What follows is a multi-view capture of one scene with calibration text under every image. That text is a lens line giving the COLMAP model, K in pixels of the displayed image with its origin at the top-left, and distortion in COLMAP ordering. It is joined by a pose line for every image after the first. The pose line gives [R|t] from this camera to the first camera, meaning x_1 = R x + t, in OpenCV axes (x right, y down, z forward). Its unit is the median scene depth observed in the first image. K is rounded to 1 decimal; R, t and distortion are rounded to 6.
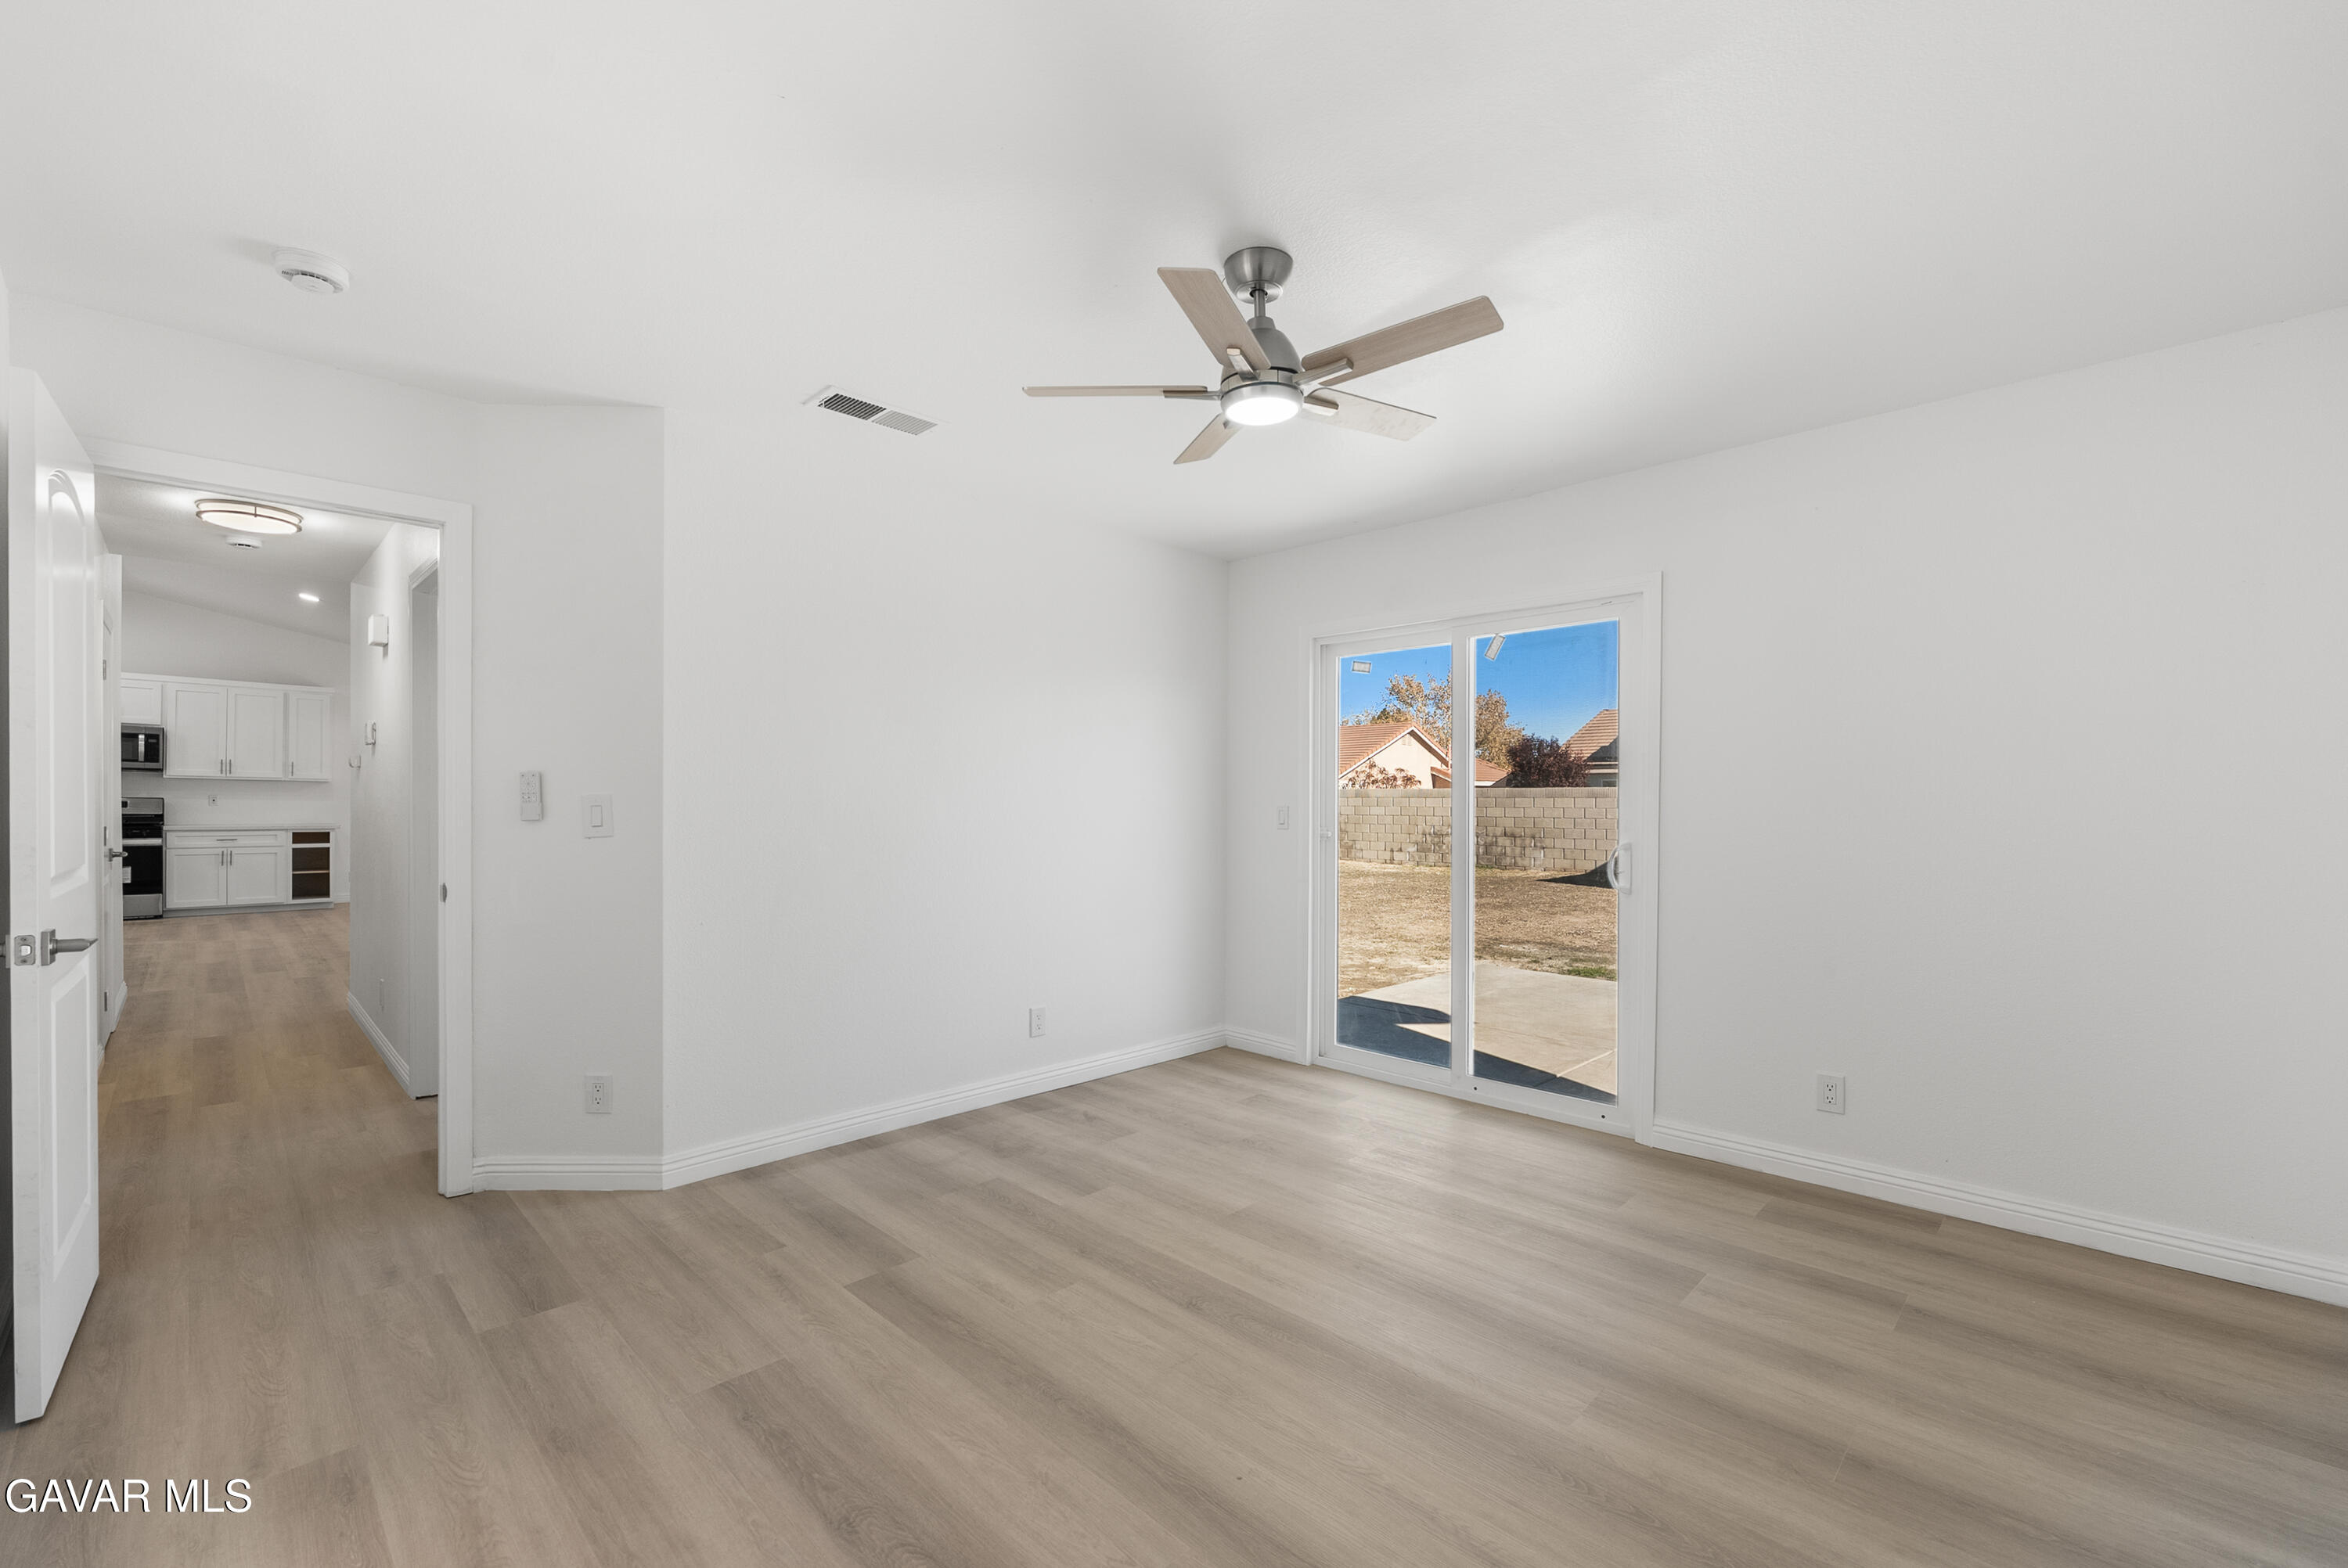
lens RADIAL K [[957.2, 0, 1205.1], [0, 957.2, 798.2], [0, 0, 1]] dist [-0.000780, -0.000186]
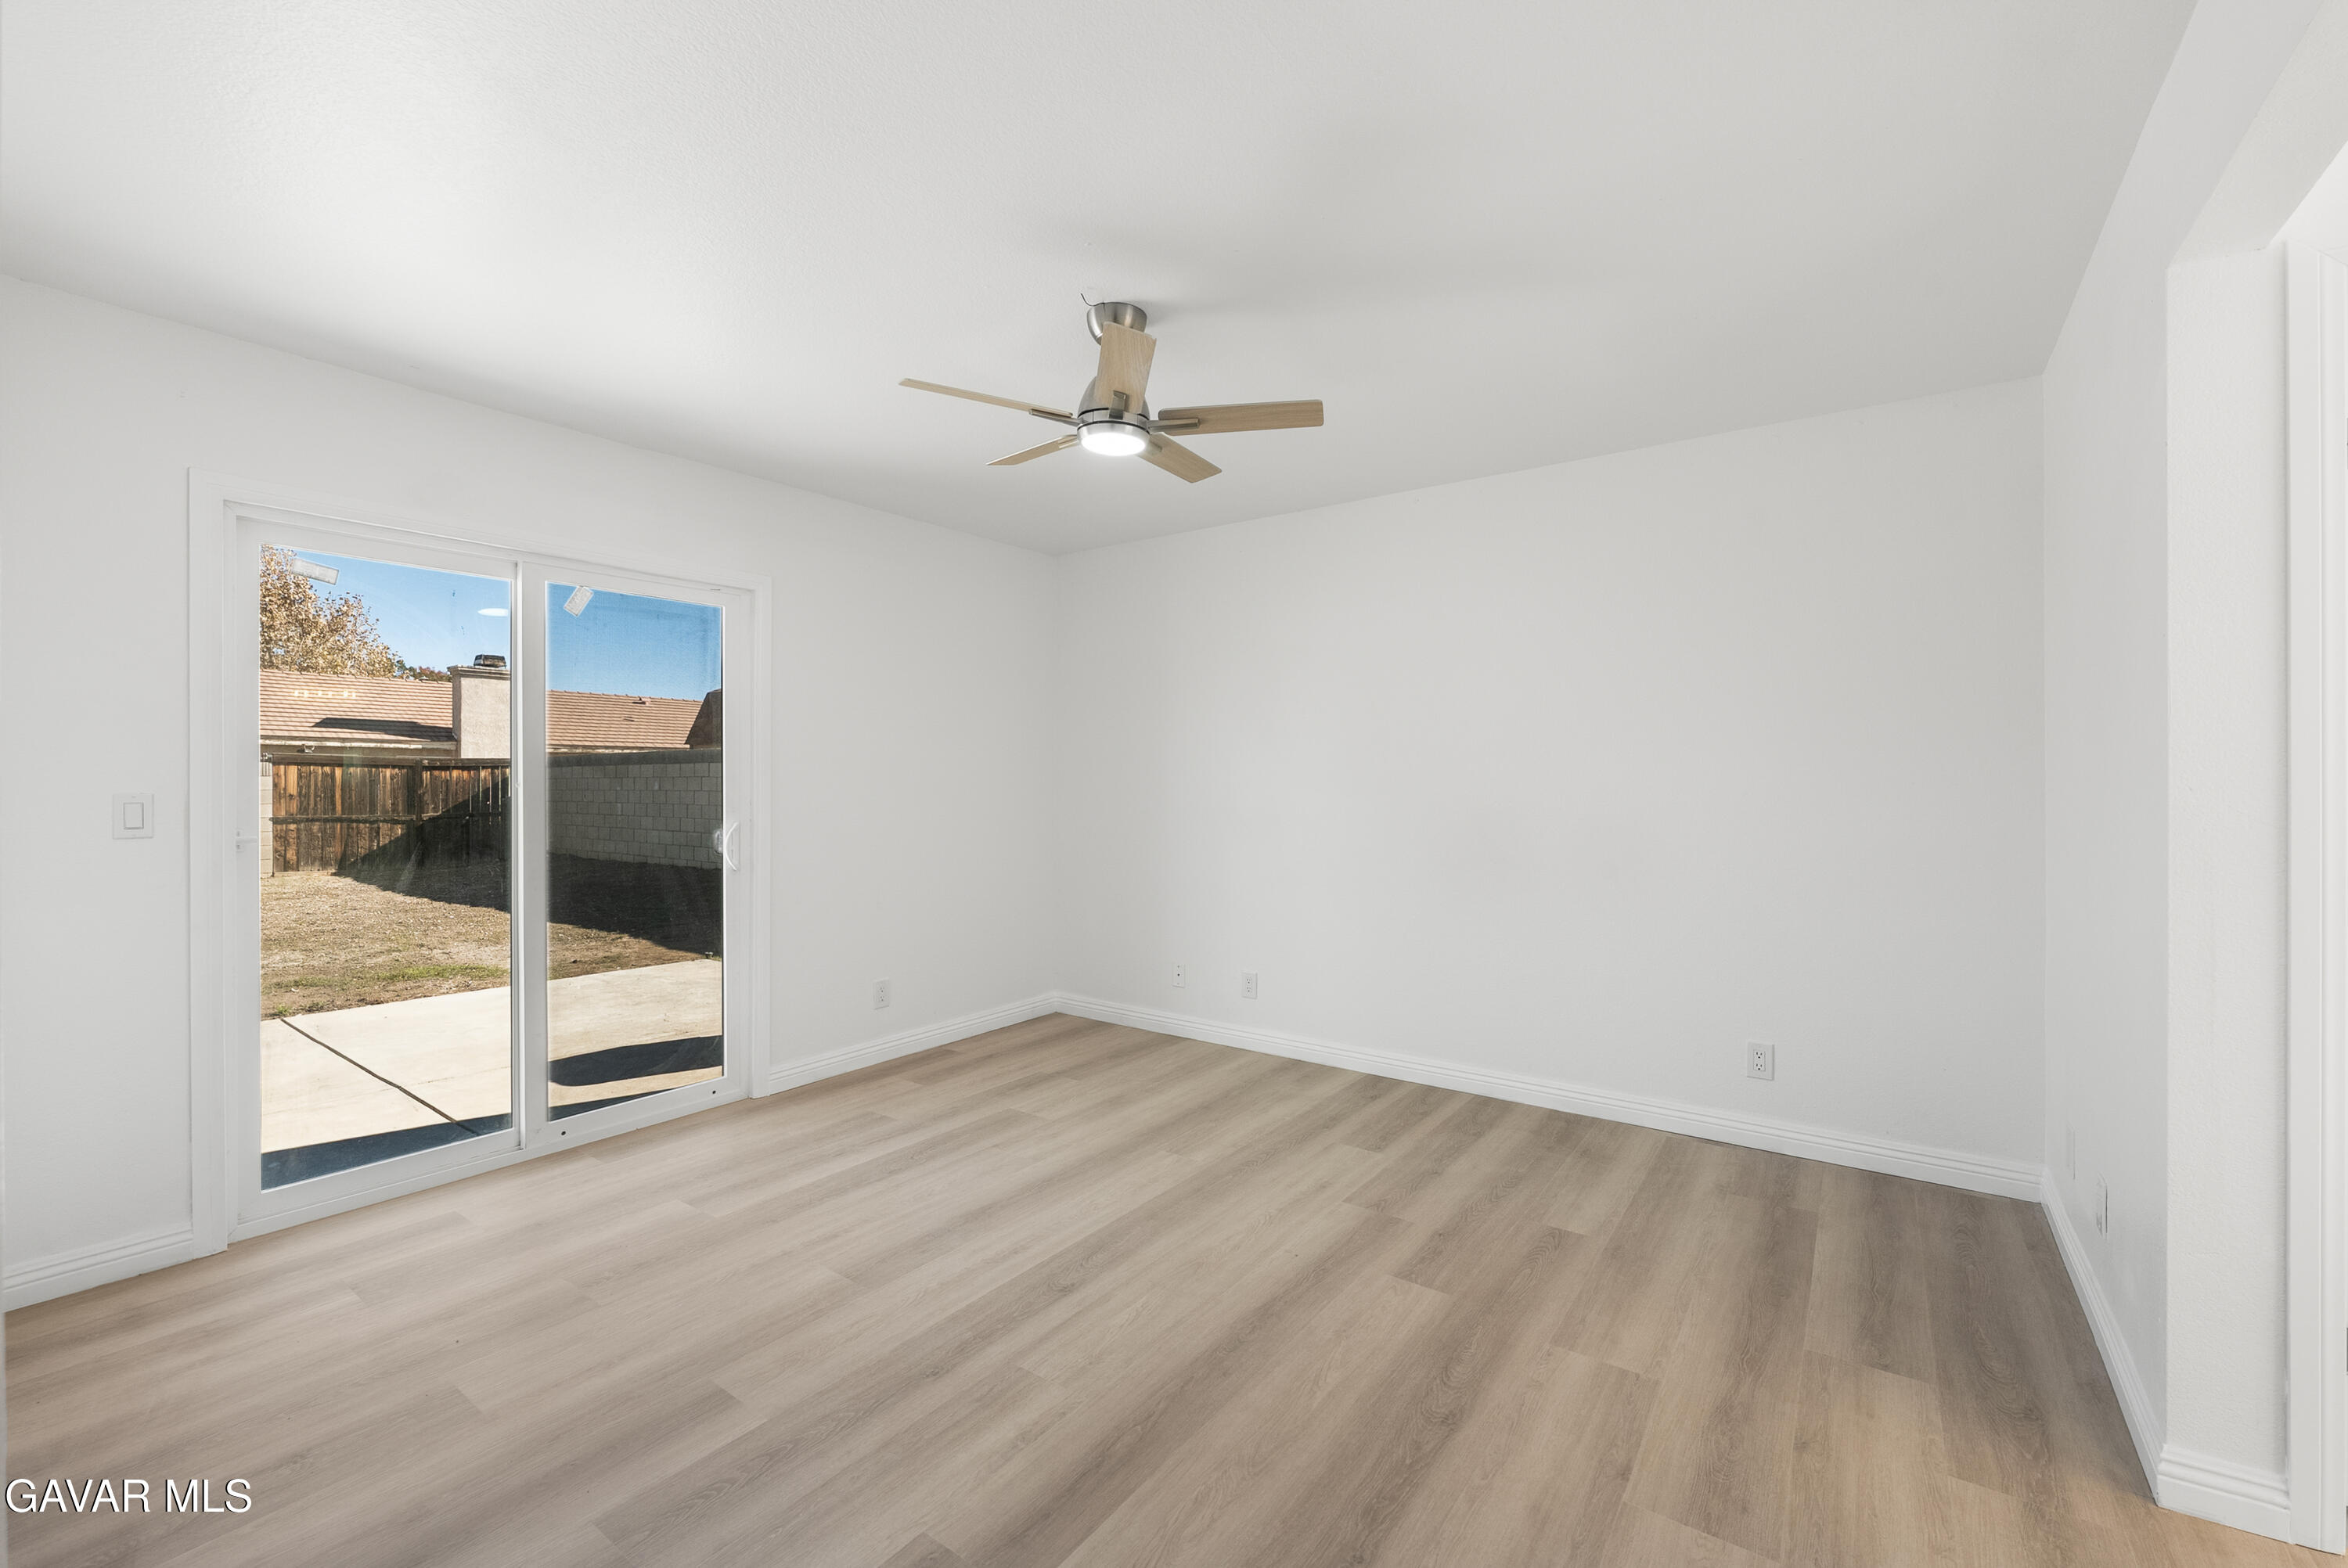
lens RADIAL K [[960.5, 0, 1141.4], [0, 960.5, 784.8], [0, 0, 1]] dist [0.003362, 0.000187]
pose [[-0.108200, -0.005135, 0.994116, -0.834630], [-0.006815, 0.999967, 0.004424, -0.003773], [-0.994106, -0.006297, -0.108231, 0.843082]]
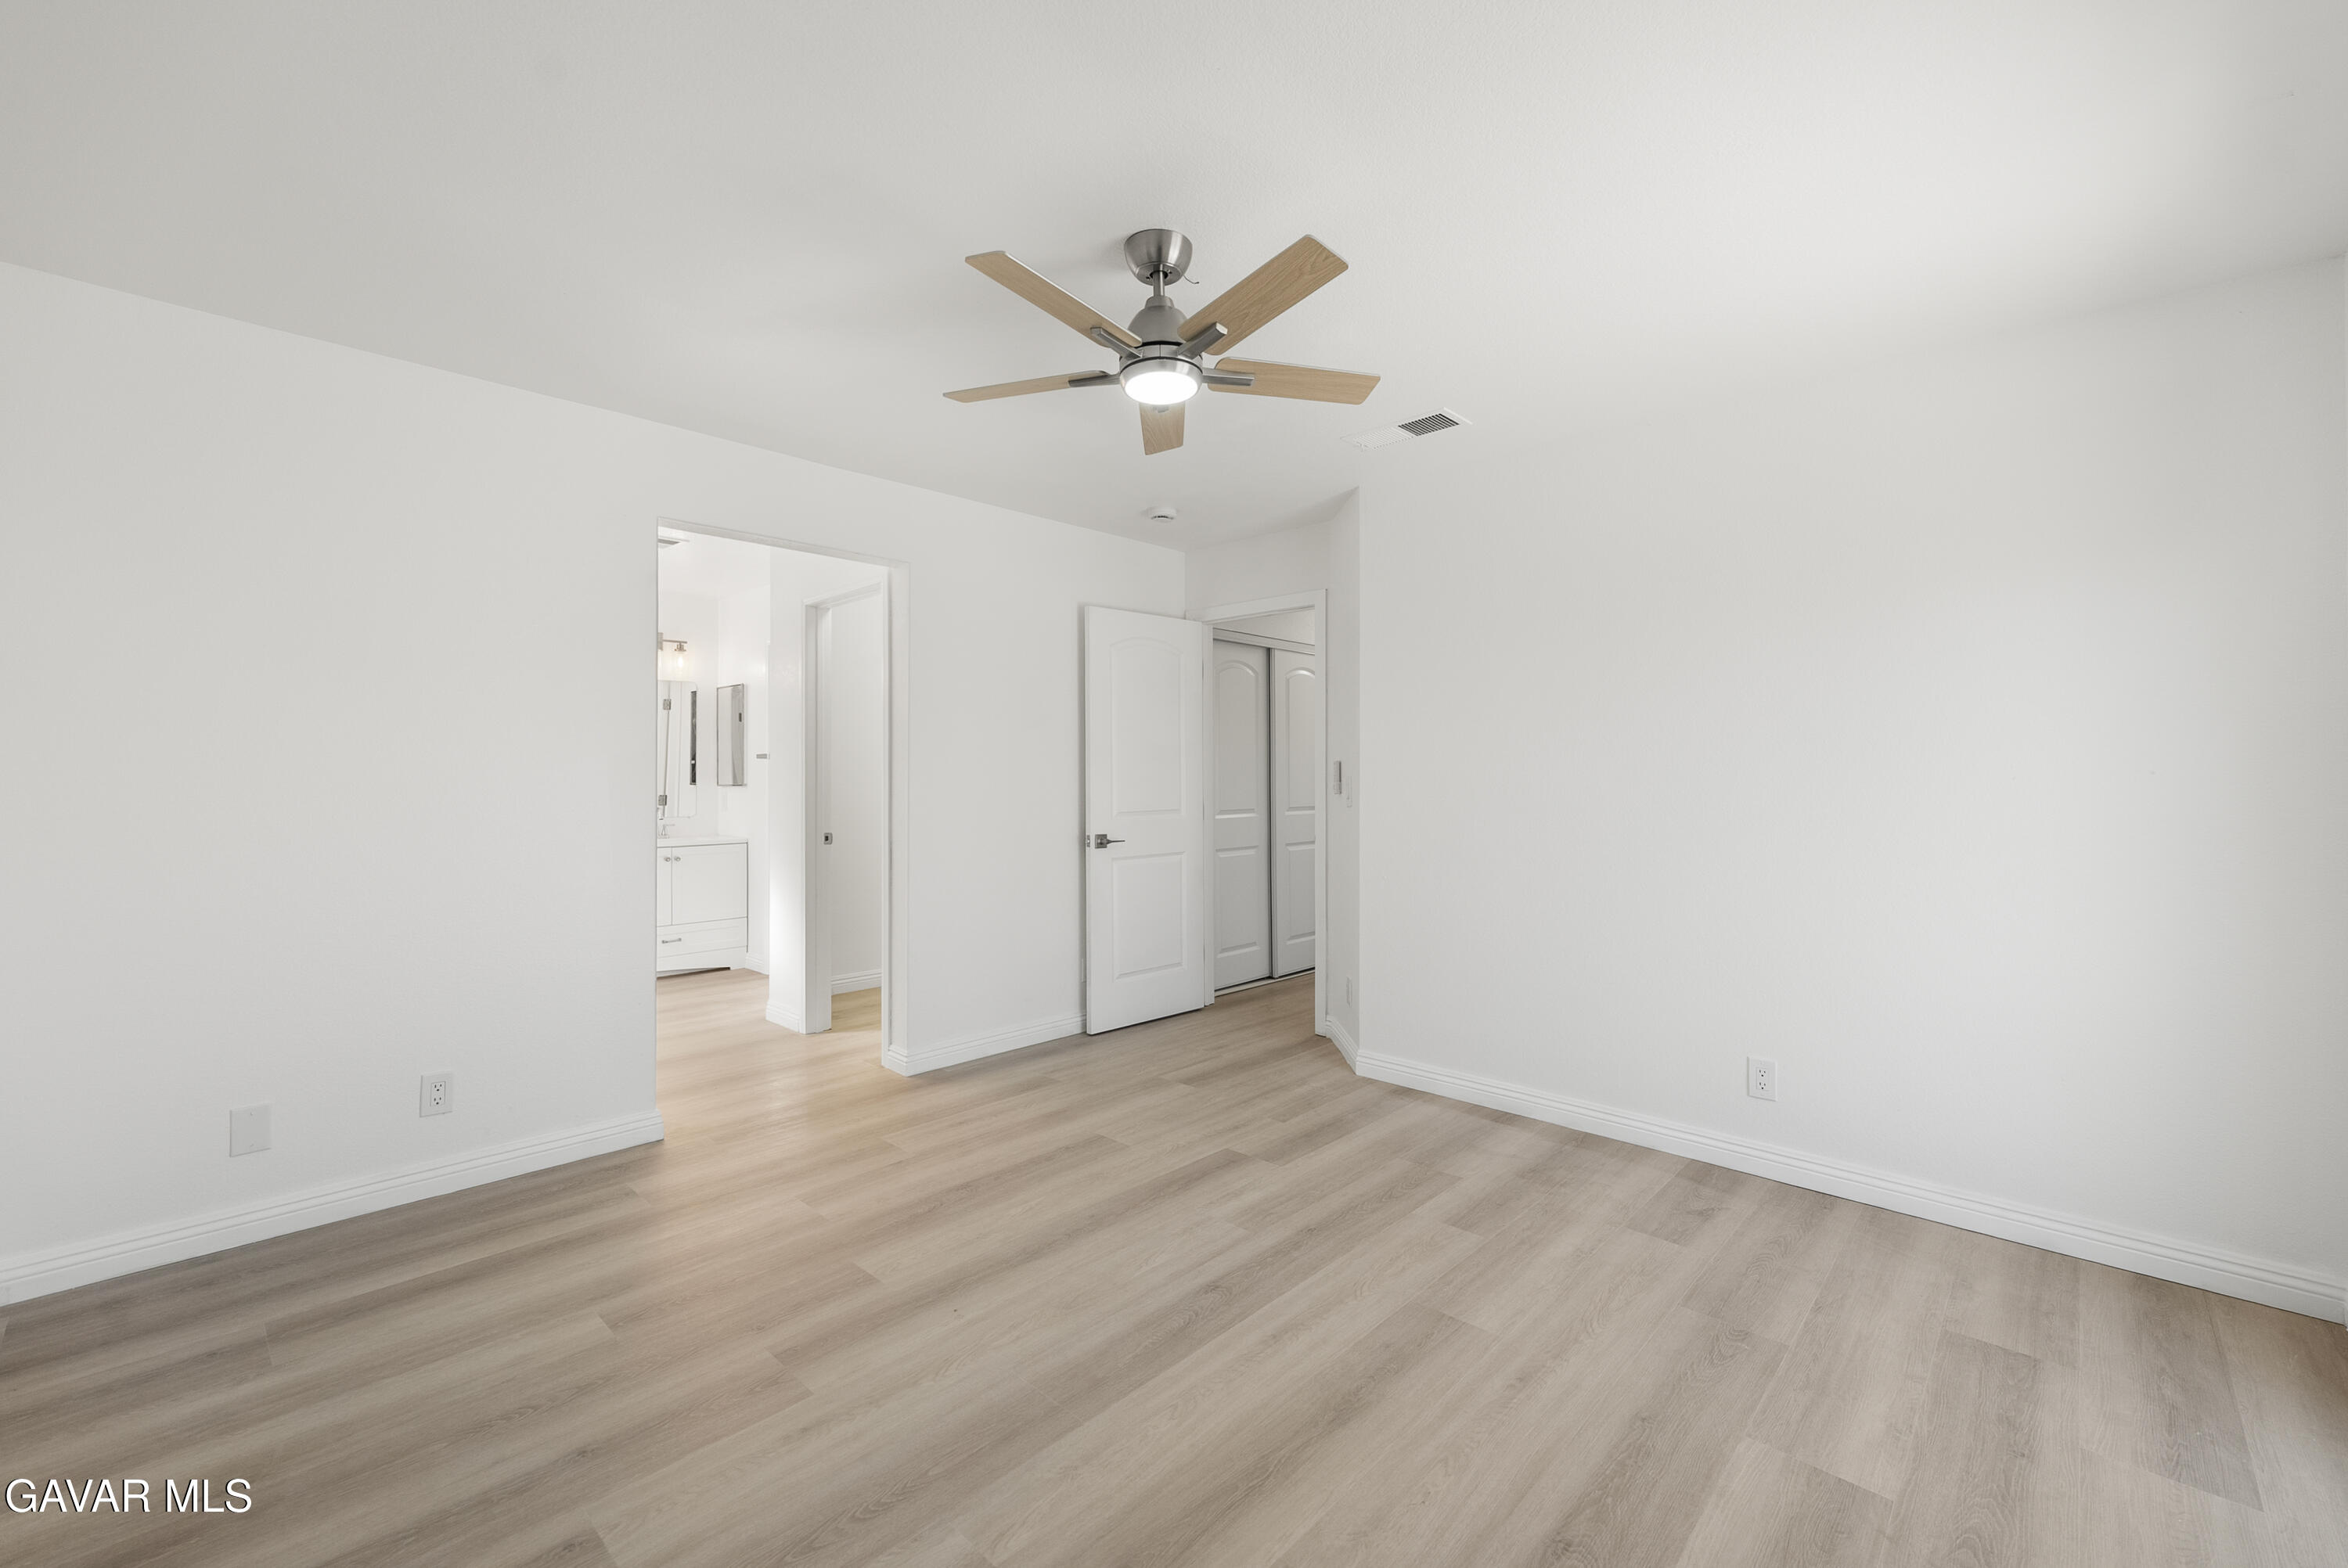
lens RADIAL K [[955.1, 0, 1173.1], [0, 955.1, 768.9], [0, 0, 1]] dist [-0.001271, 0.000270]
pose [[0.011172, -0.012307, -0.999862, 0.806122], [0.006581, 0.999904, -0.012234, 0.000152], [0.999916, -0.006444, 0.011252, 0.775290]]
